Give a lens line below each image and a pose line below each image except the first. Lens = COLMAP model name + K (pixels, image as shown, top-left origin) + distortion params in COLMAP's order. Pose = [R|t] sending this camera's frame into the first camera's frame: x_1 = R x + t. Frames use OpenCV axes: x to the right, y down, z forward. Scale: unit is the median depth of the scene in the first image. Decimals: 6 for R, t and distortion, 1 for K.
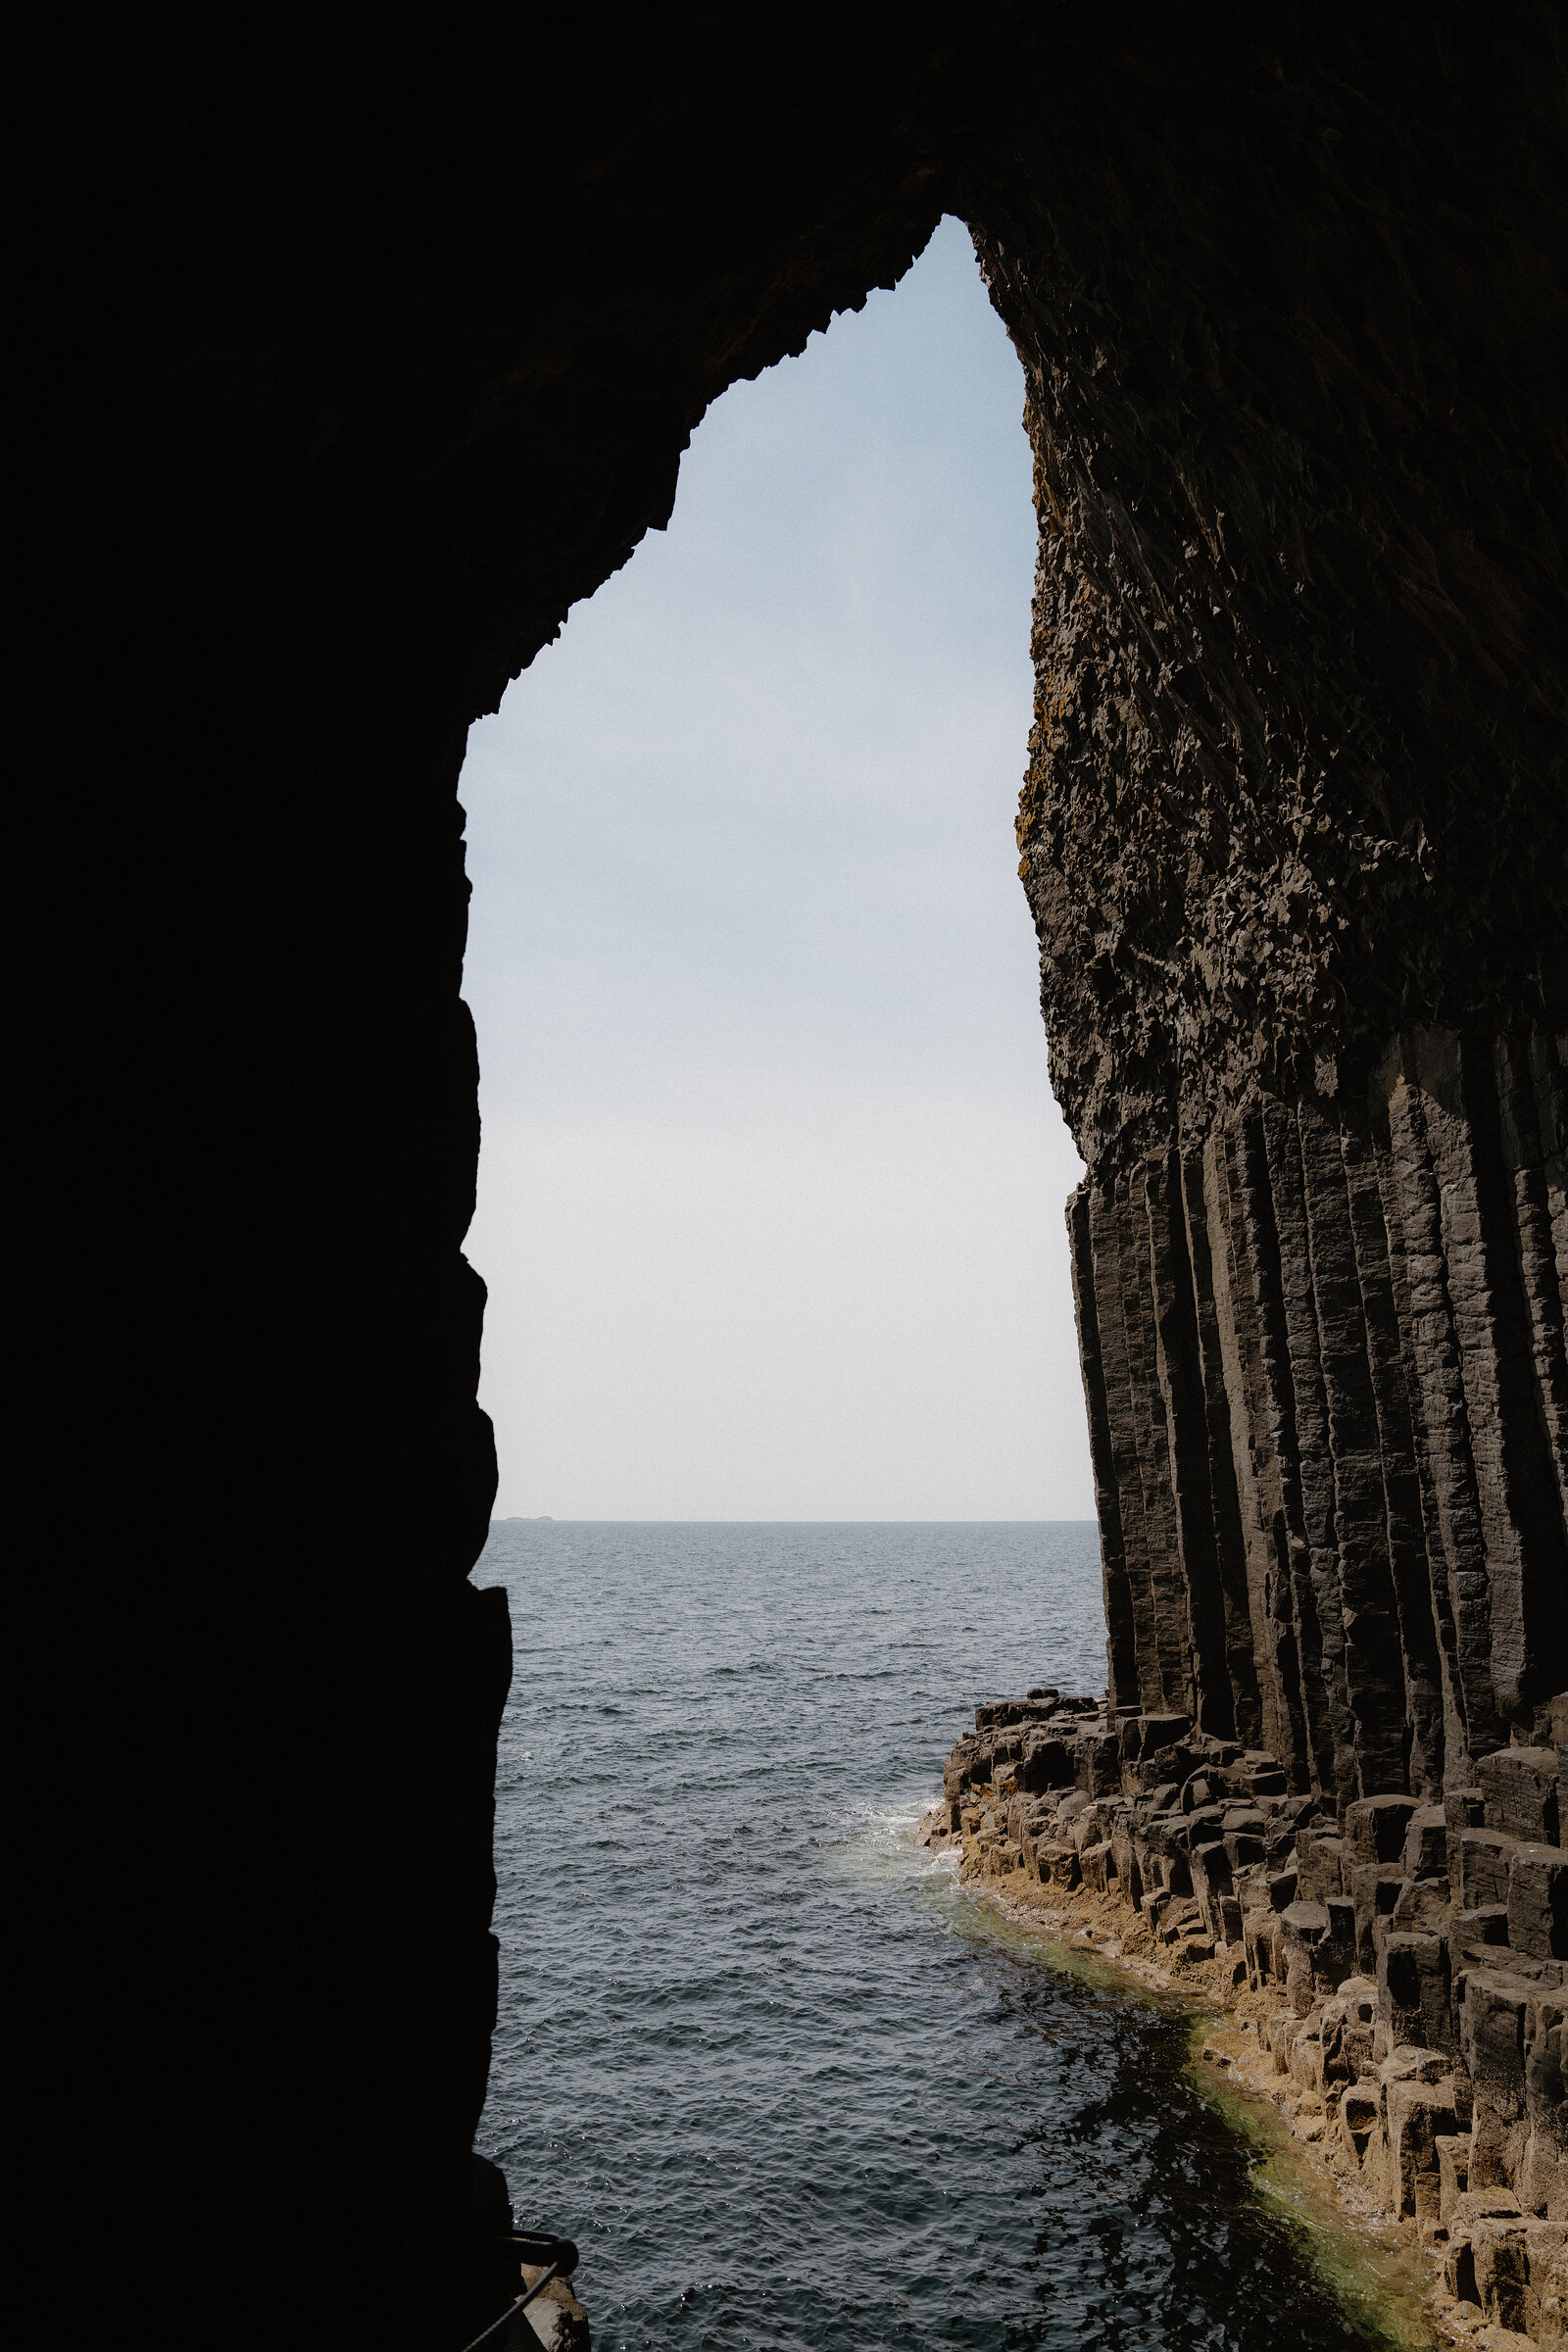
lens RADIAL K [[1649.6, 0, 784.0], [0, 1649.6, 1176.0], [0, 0, 1]] dist [-0.120827, 0.103088]
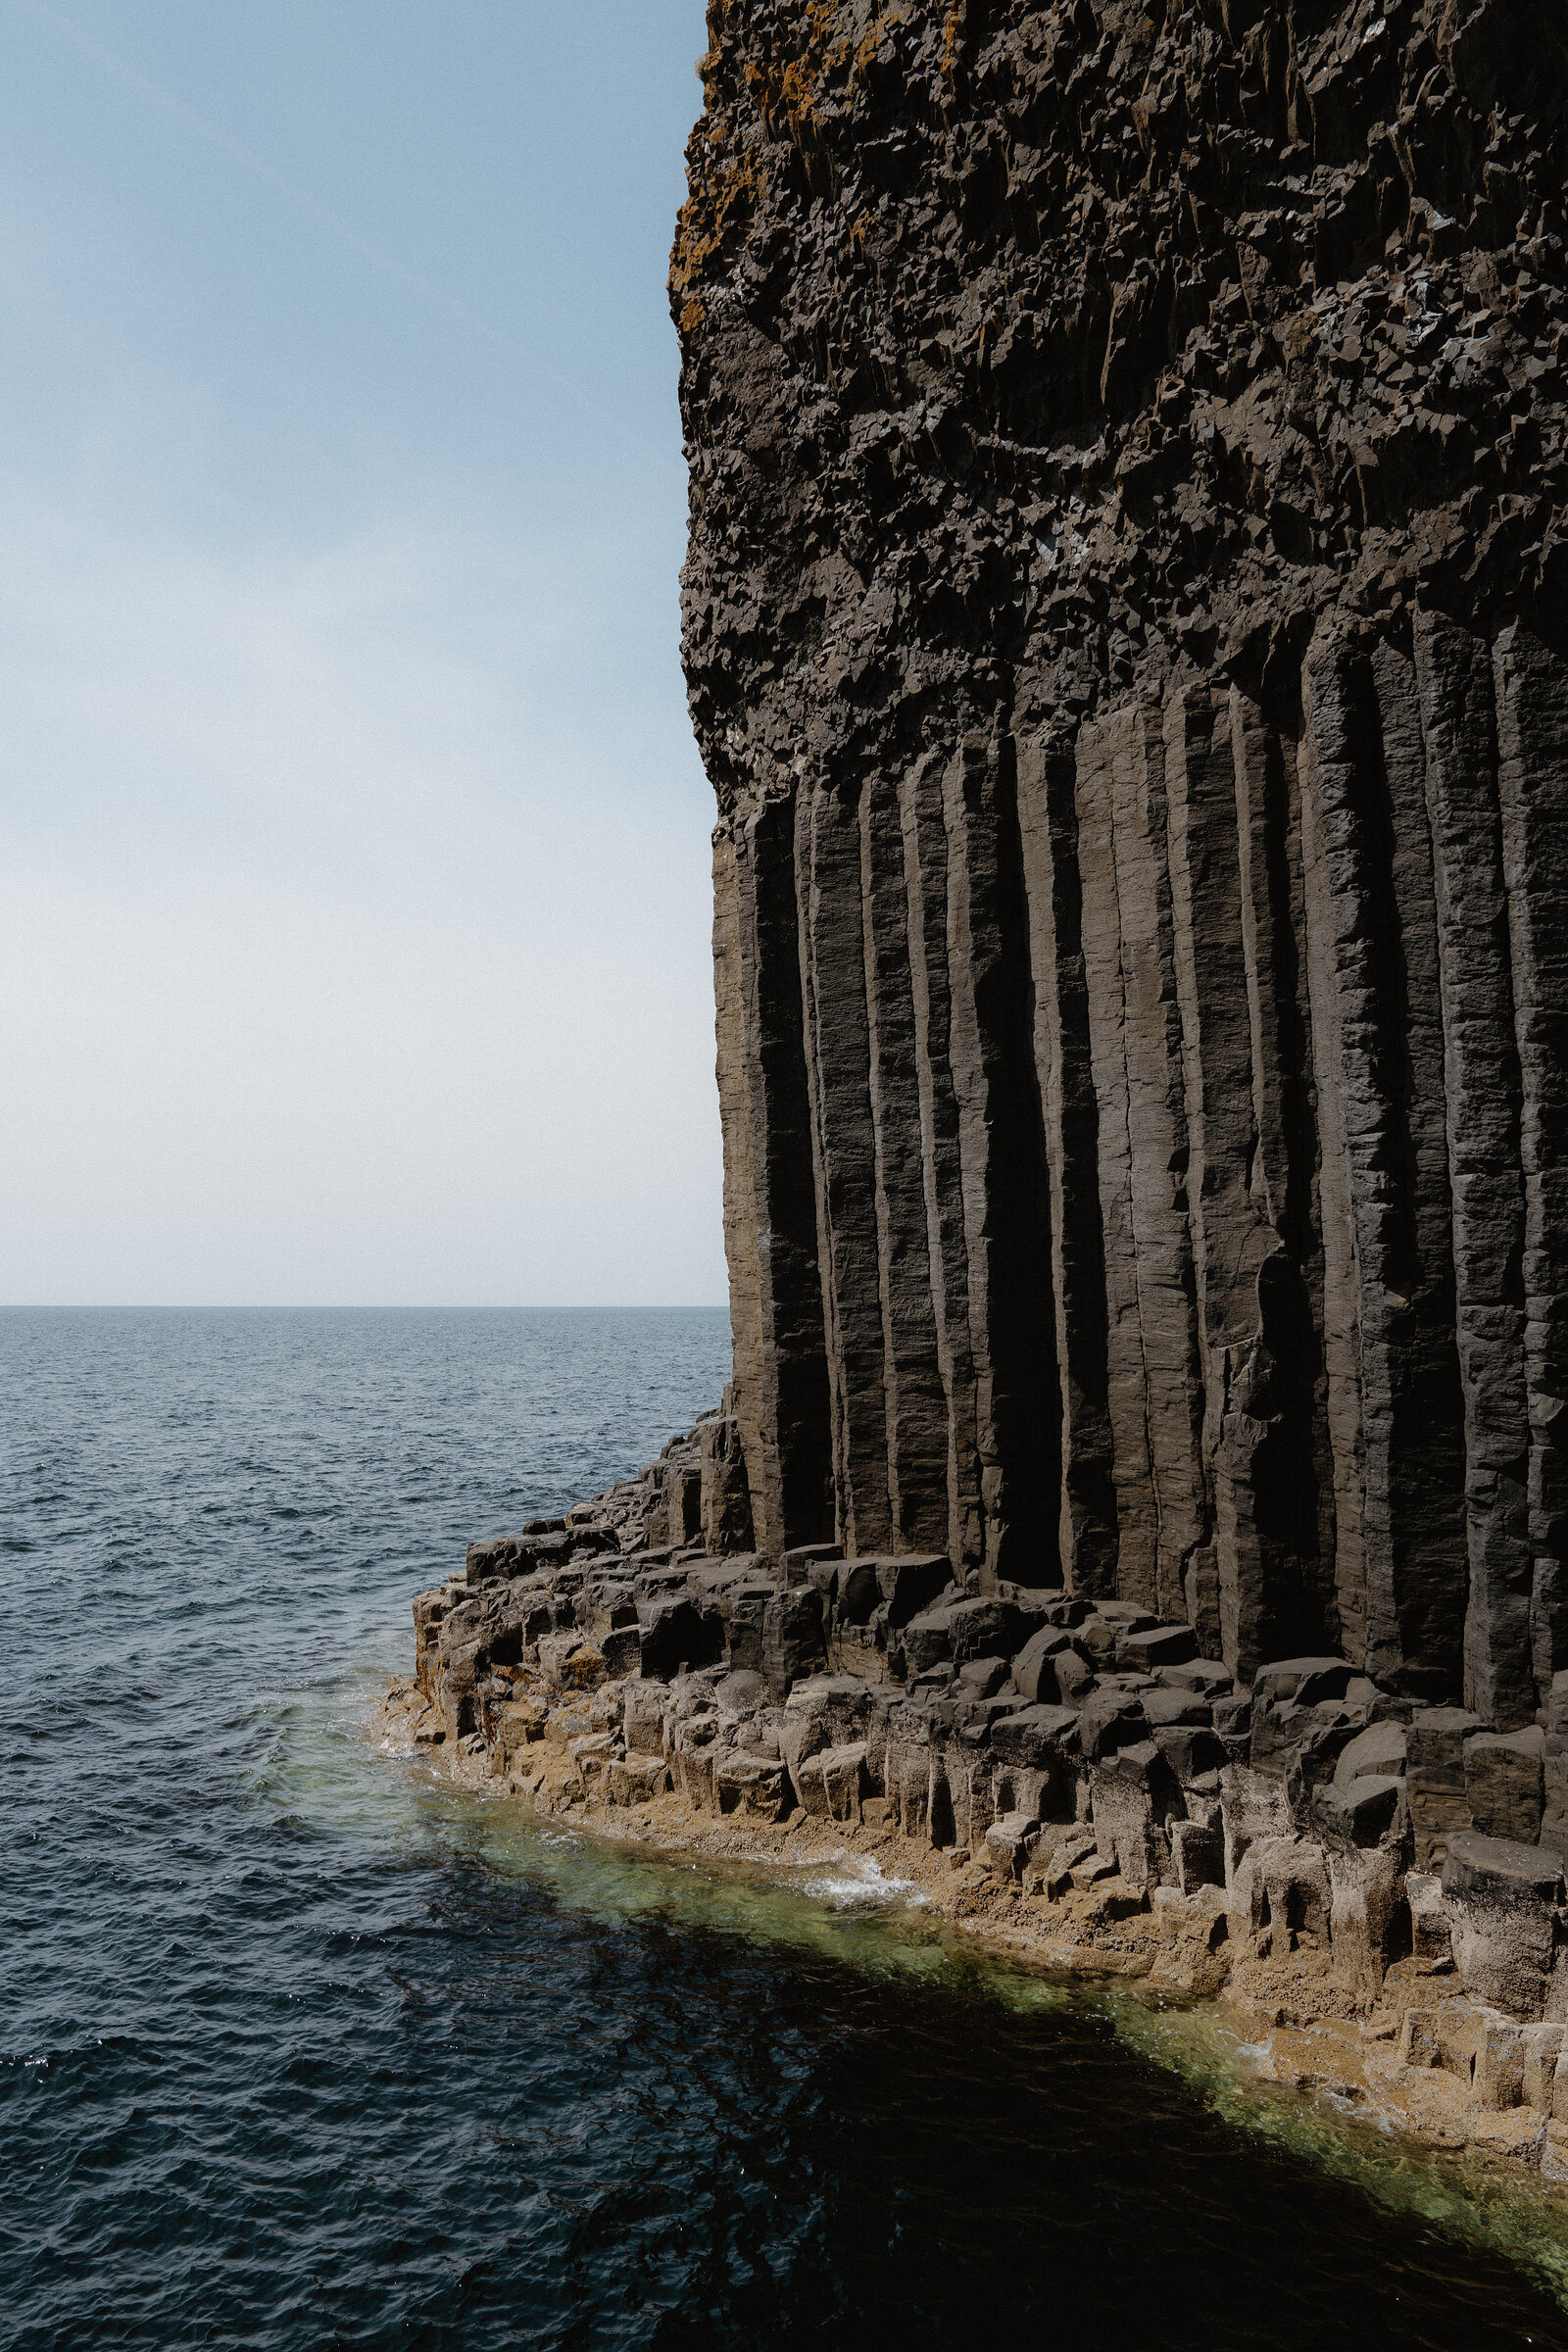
lens RADIAL K [[1740.5, 0, 783.4], [0, 1740.5, 1142.3], [0, 0, 1]] dist [-0.120871, 0.108251]
pose [[0.842548, 0.046748, 0.536589, -0.263862], [-0.106434, 0.991033, 0.080783, 0.126115], [-0.528001, -0.125174, 0.839968, 0.526216]]
